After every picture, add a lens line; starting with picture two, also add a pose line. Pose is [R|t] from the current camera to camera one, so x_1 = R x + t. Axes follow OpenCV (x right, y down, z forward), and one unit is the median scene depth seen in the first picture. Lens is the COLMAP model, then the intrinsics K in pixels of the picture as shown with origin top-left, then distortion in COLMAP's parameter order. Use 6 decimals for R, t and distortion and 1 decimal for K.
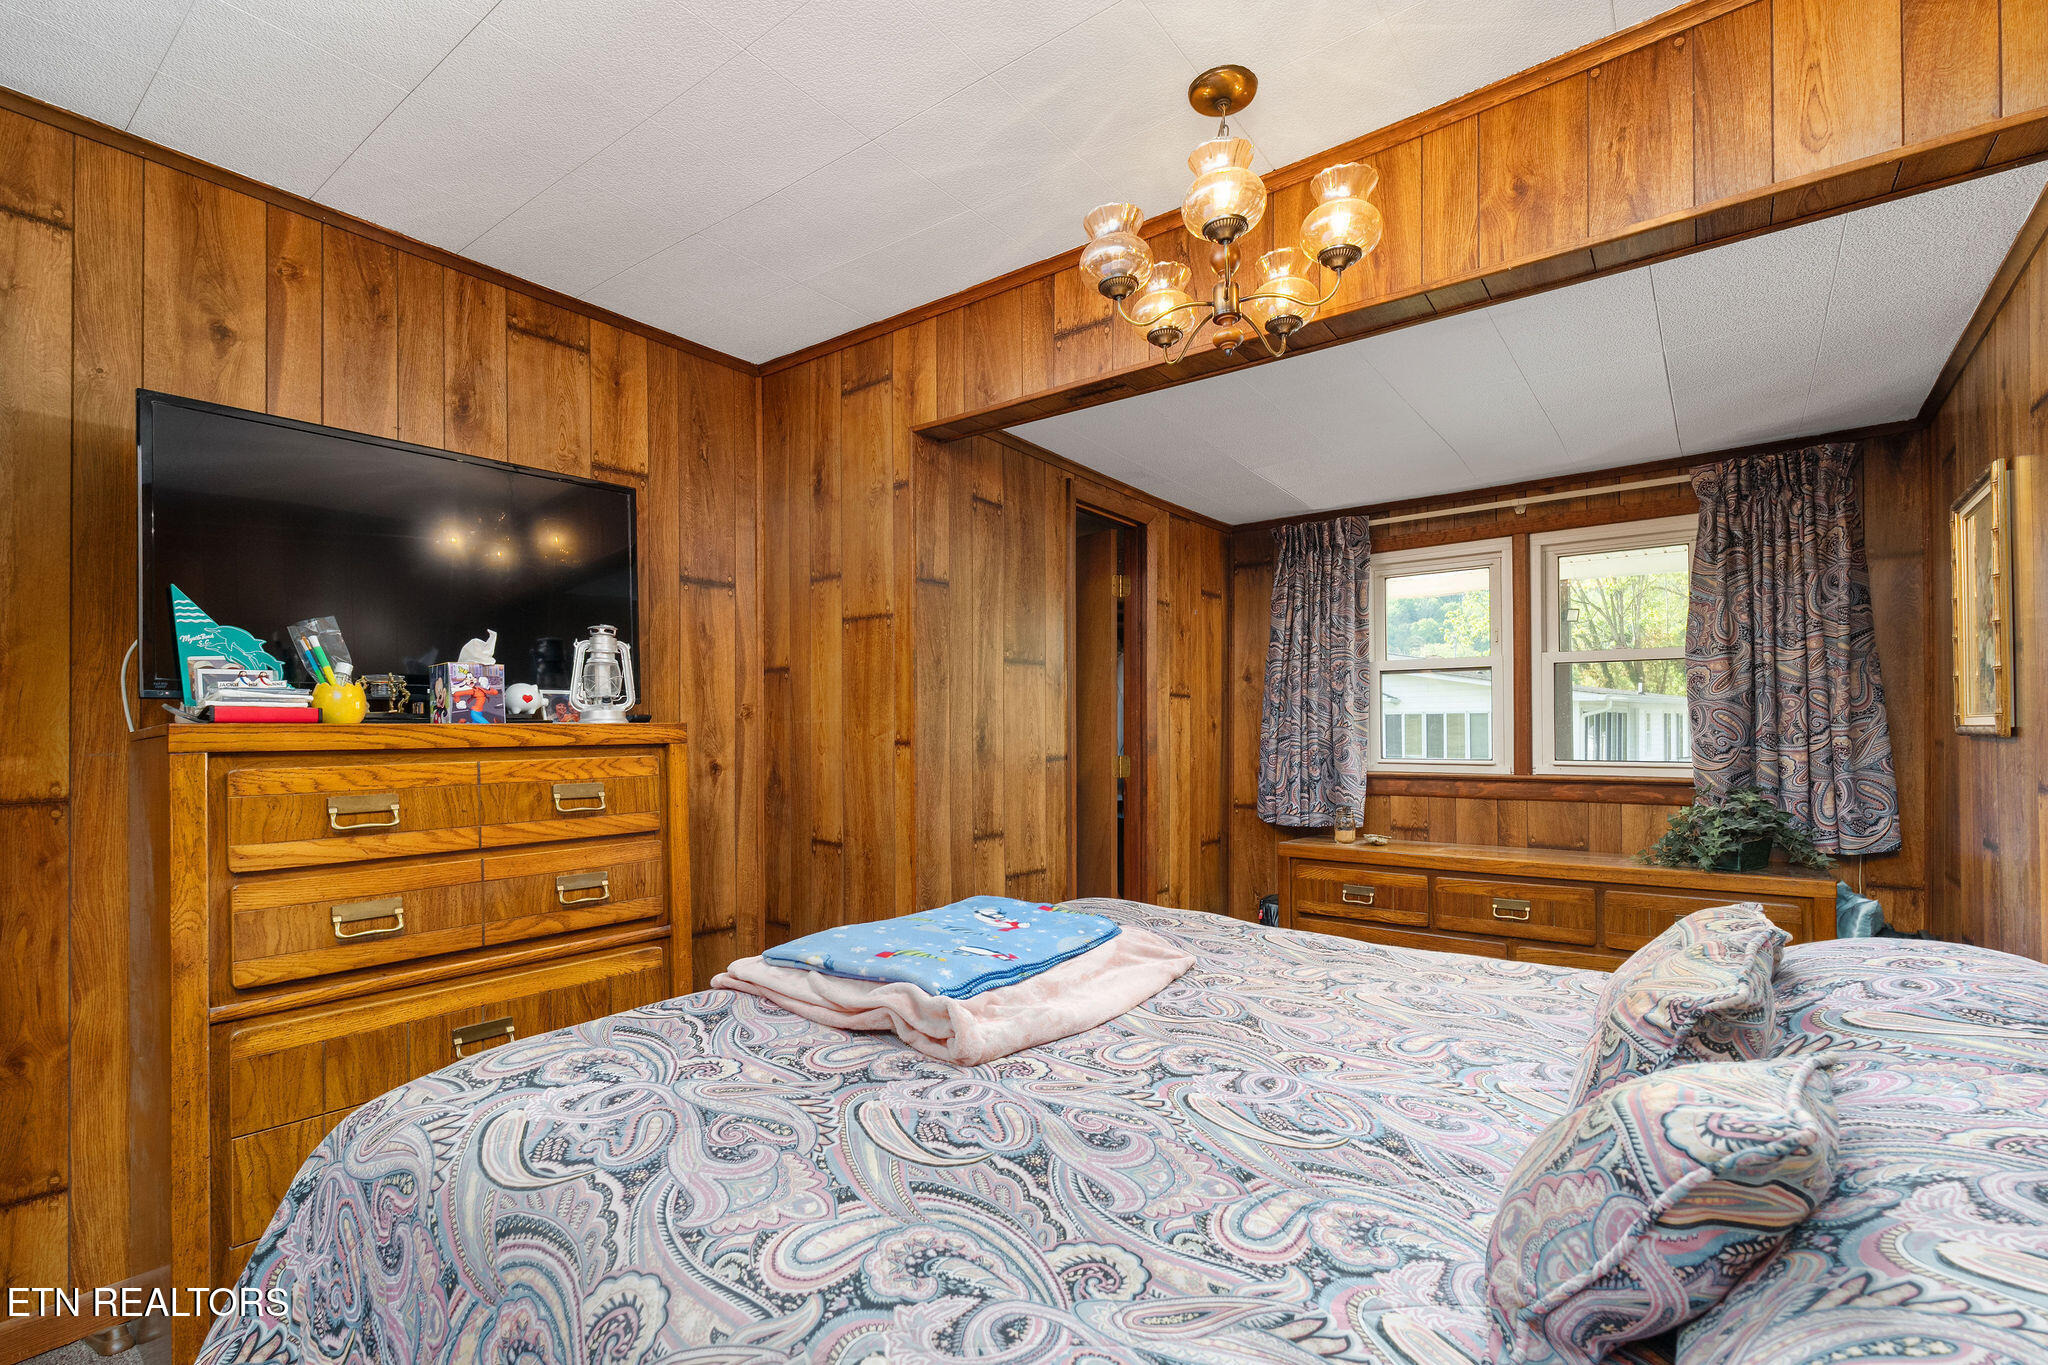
lens RADIAL K [[912.9, 0, 1011.3], [0, 912.9, 727.7], [0, 0, 1]] dist [-0.006932, 0.003003]
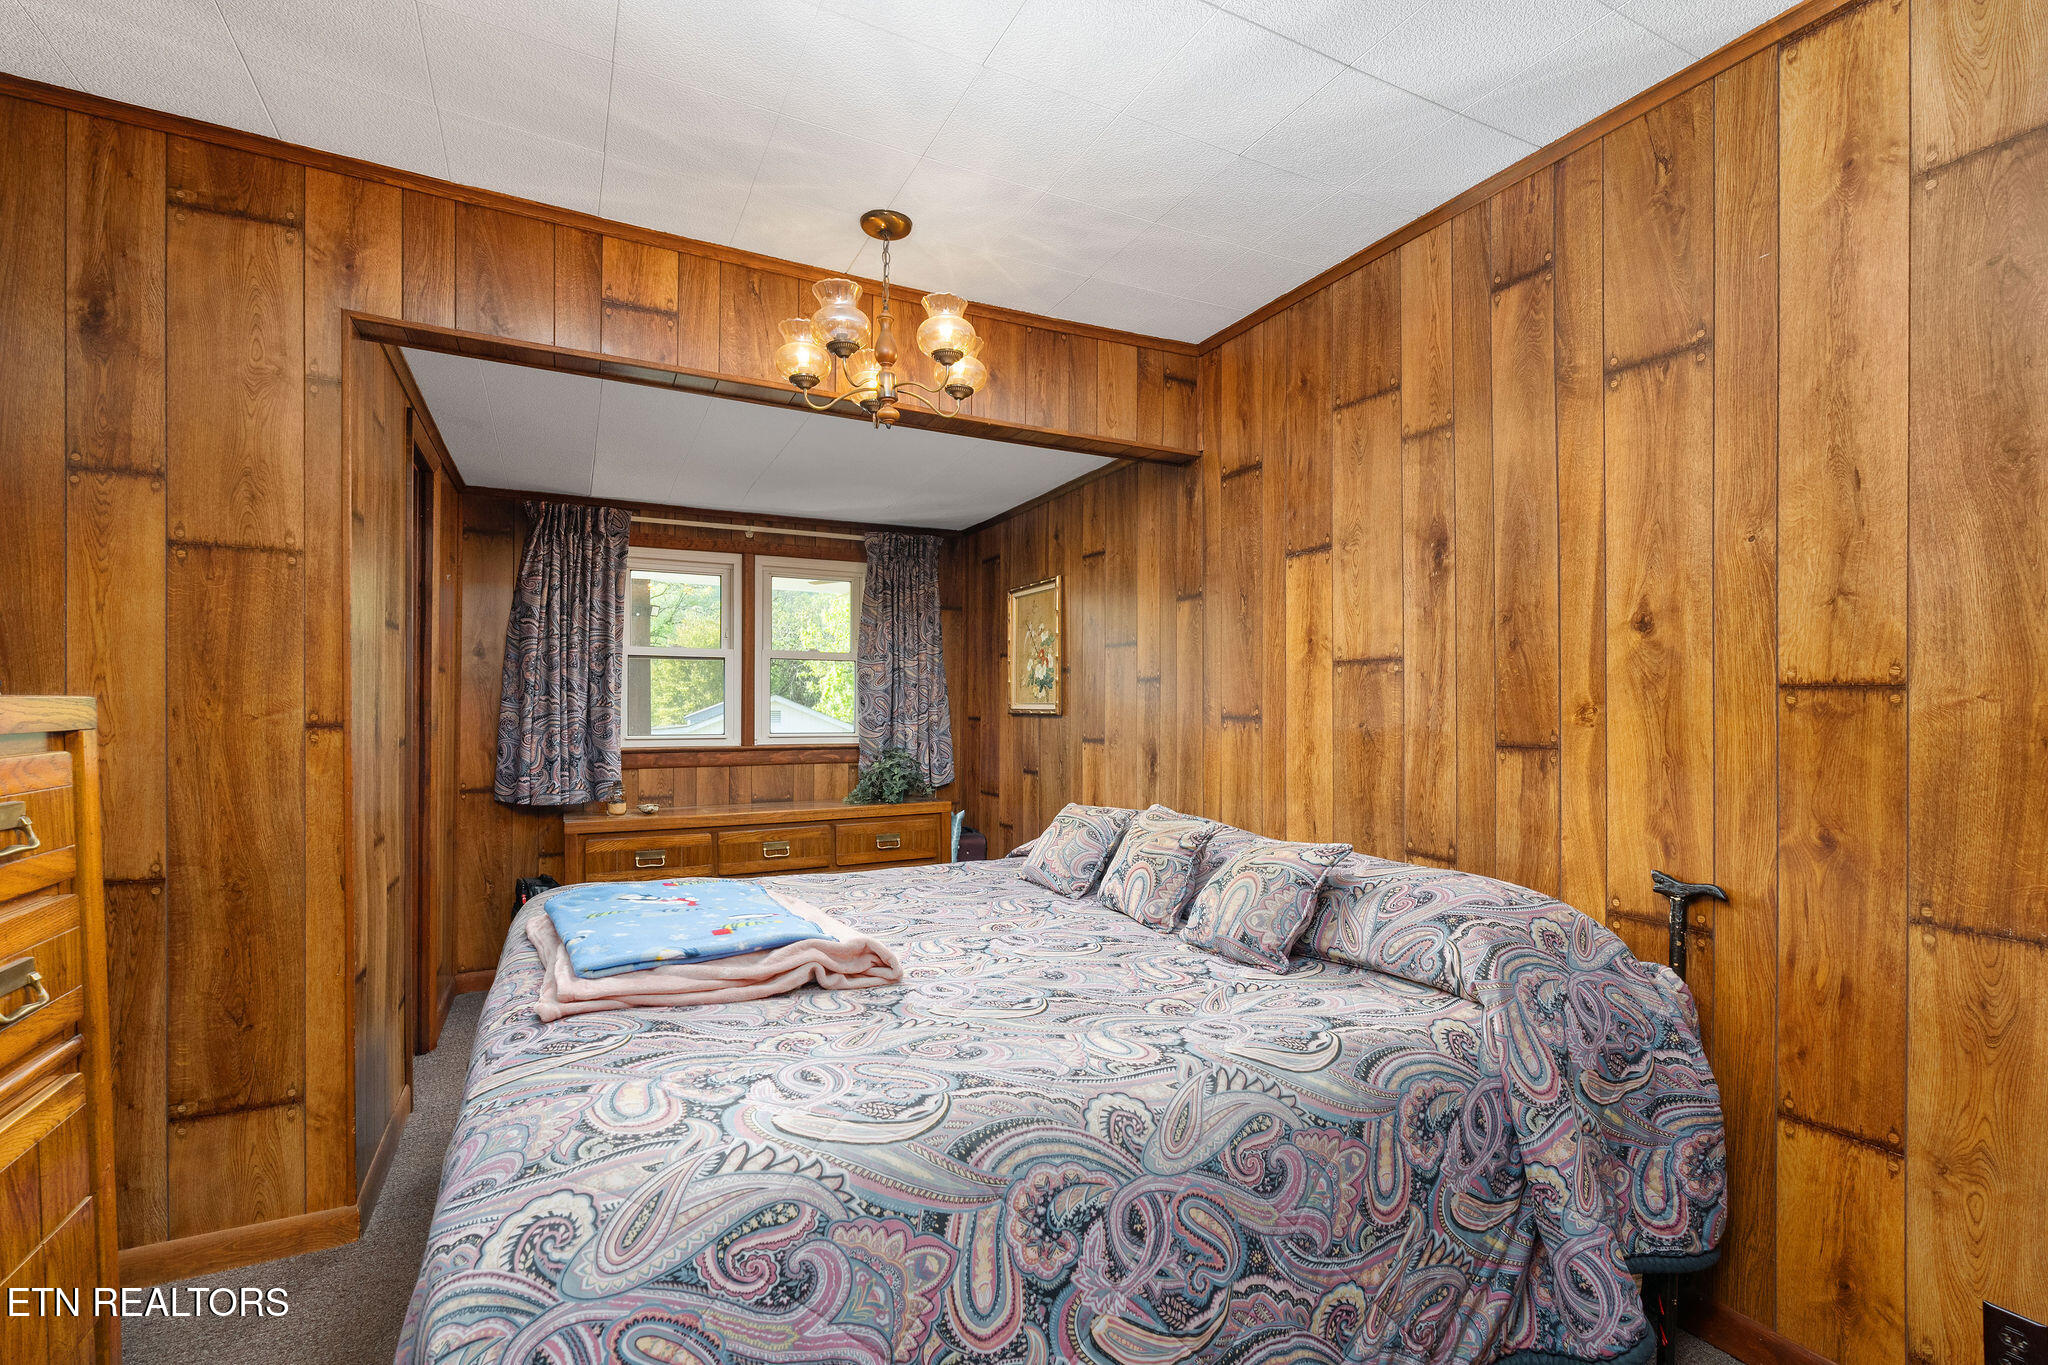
lens RADIAL K [[912.9, 0, 1025.6], [0, 912.9, 716.6], [0, 0, 1]] dist [-0.006932, 0.003003]
pose [[0.425349, -0.003253, 0.905023, -0.515633], [-0.008103, 0.999940, 0.007403, -0.001018], [-0.904993, -0.010482, 0.425297, 0.148808]]
